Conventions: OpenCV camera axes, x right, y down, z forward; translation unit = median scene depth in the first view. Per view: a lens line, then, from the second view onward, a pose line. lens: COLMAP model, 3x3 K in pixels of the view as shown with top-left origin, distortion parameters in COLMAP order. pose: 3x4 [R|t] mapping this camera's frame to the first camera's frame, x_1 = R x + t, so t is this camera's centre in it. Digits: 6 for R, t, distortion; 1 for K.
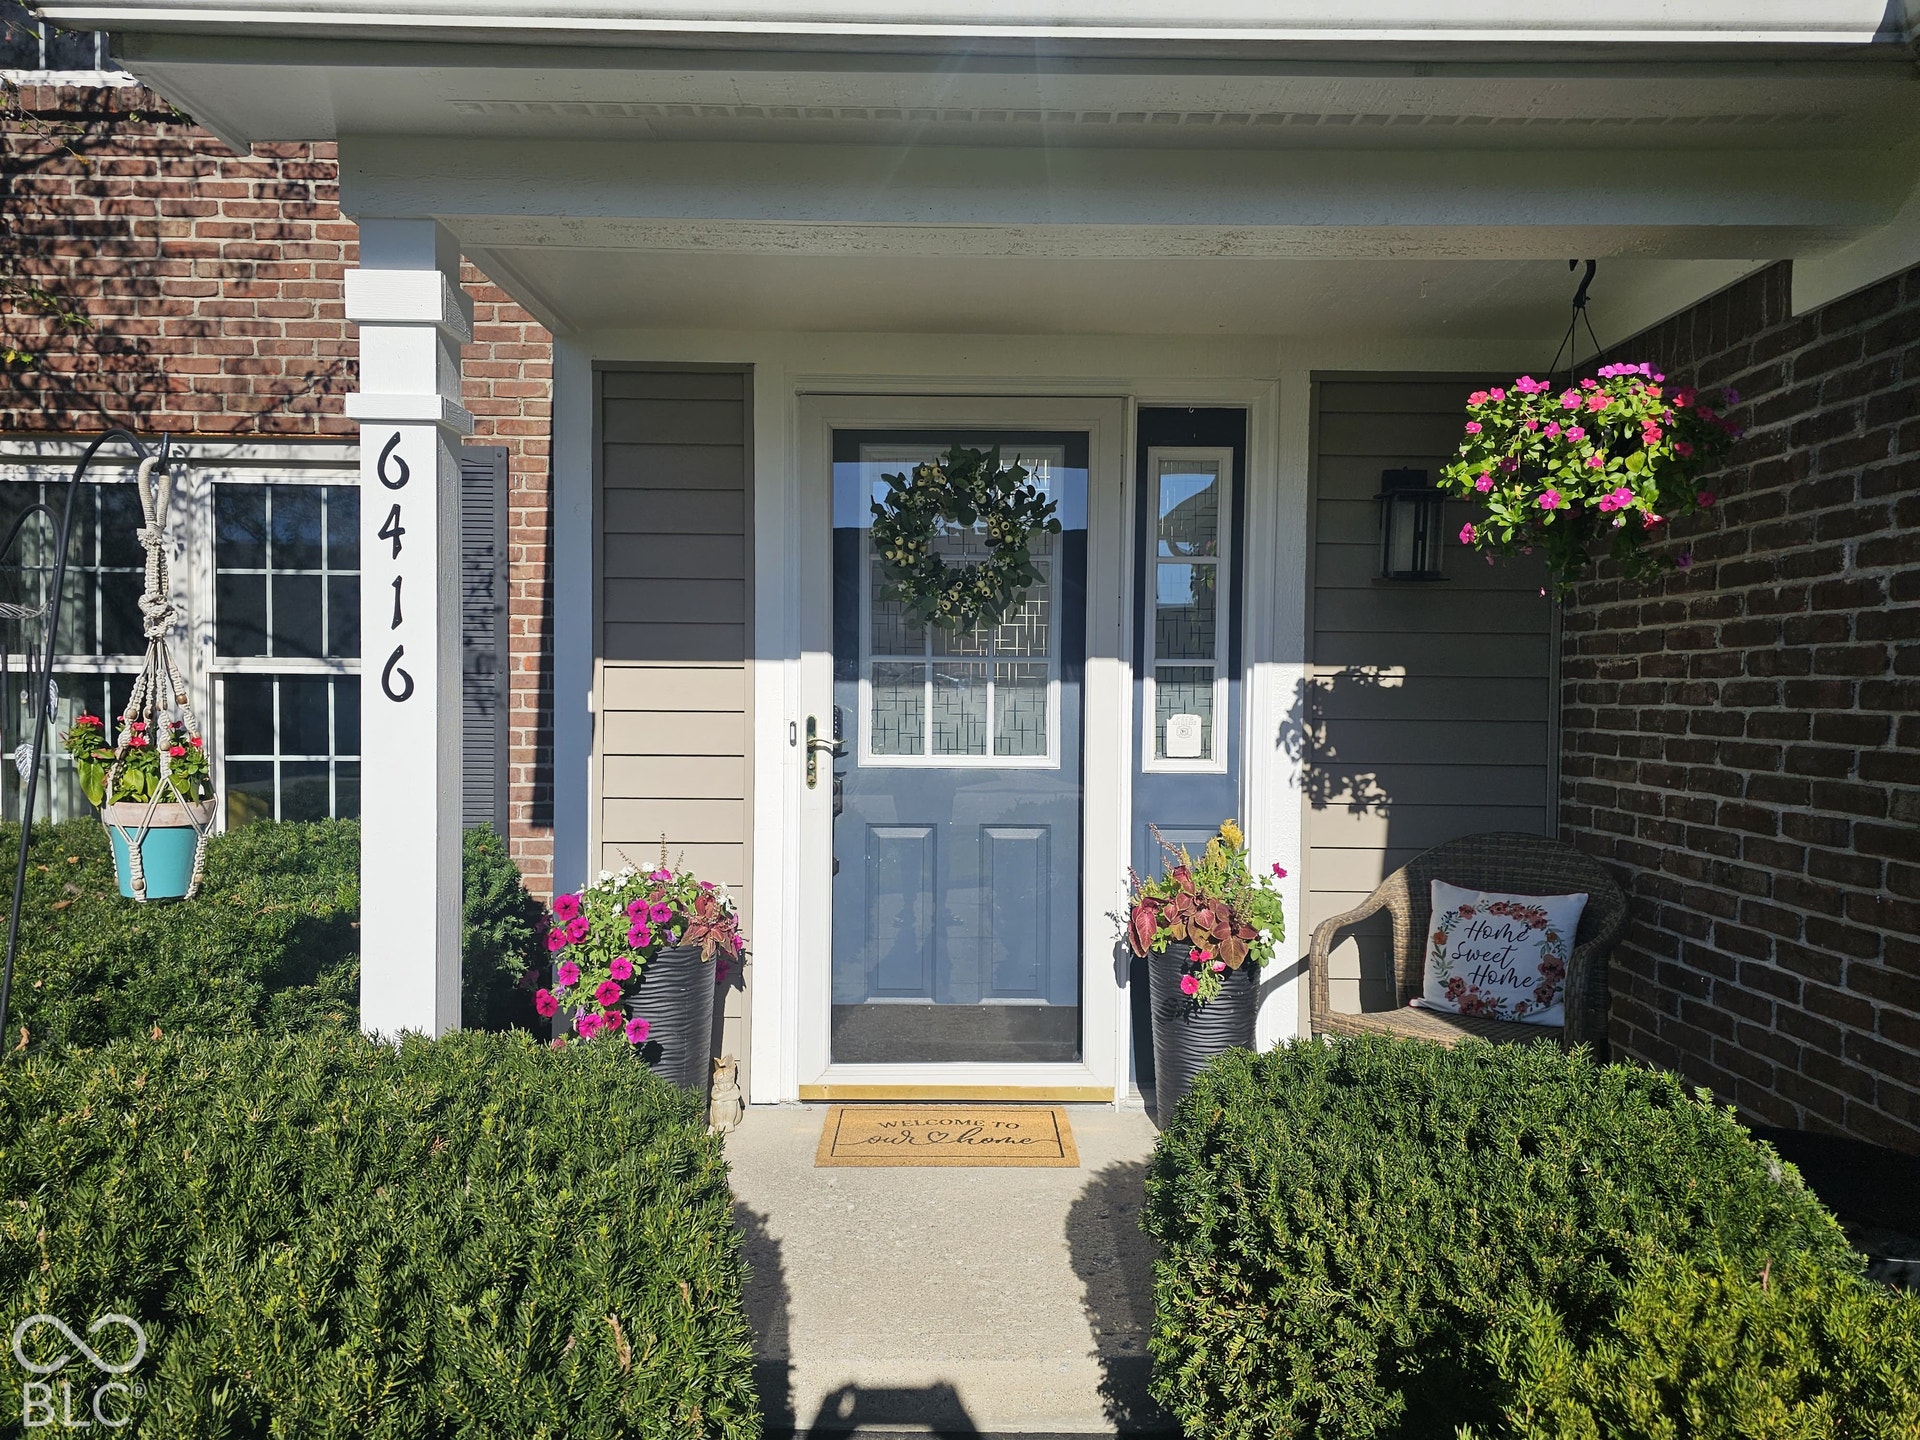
lens RADIAL K [[1226.9, 0, 957.9], [0, 1226.9, 749.2], [0, 0, 1]] dist [0.101736, -0.059510]
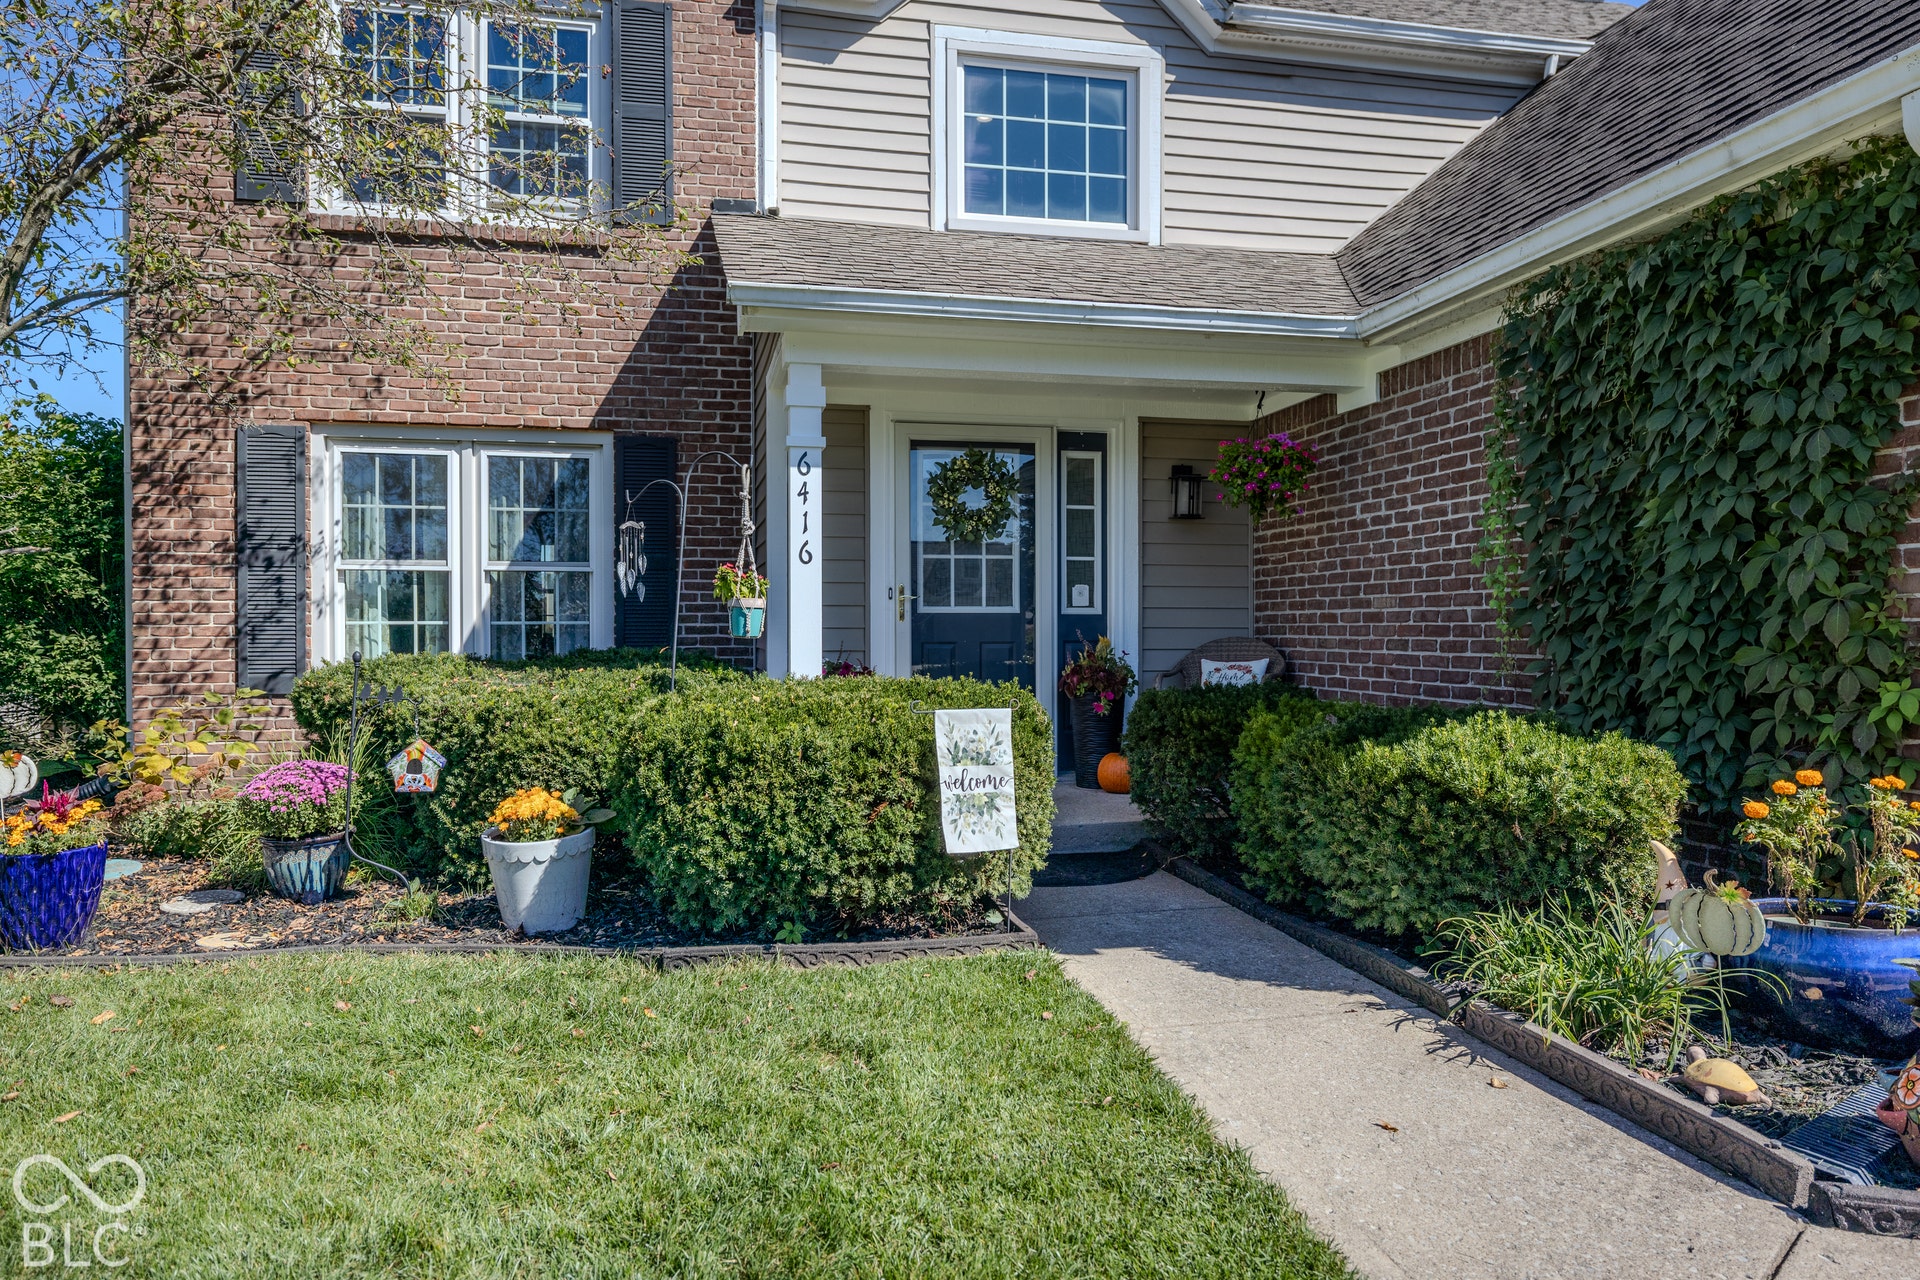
lens RADIAL K [[1163.6, 0, 960.0], [0, 1163.6, 640.0], [0, 0, 1]] dist [0.169517, 0.000069]
pose [[0.976878, -0.011814, 0.213470, -0.459586], [0.019130, 0.999297, -0.032235, 0.132462], [-0.212940, 0.035574, 0.976418, -0.889198]]
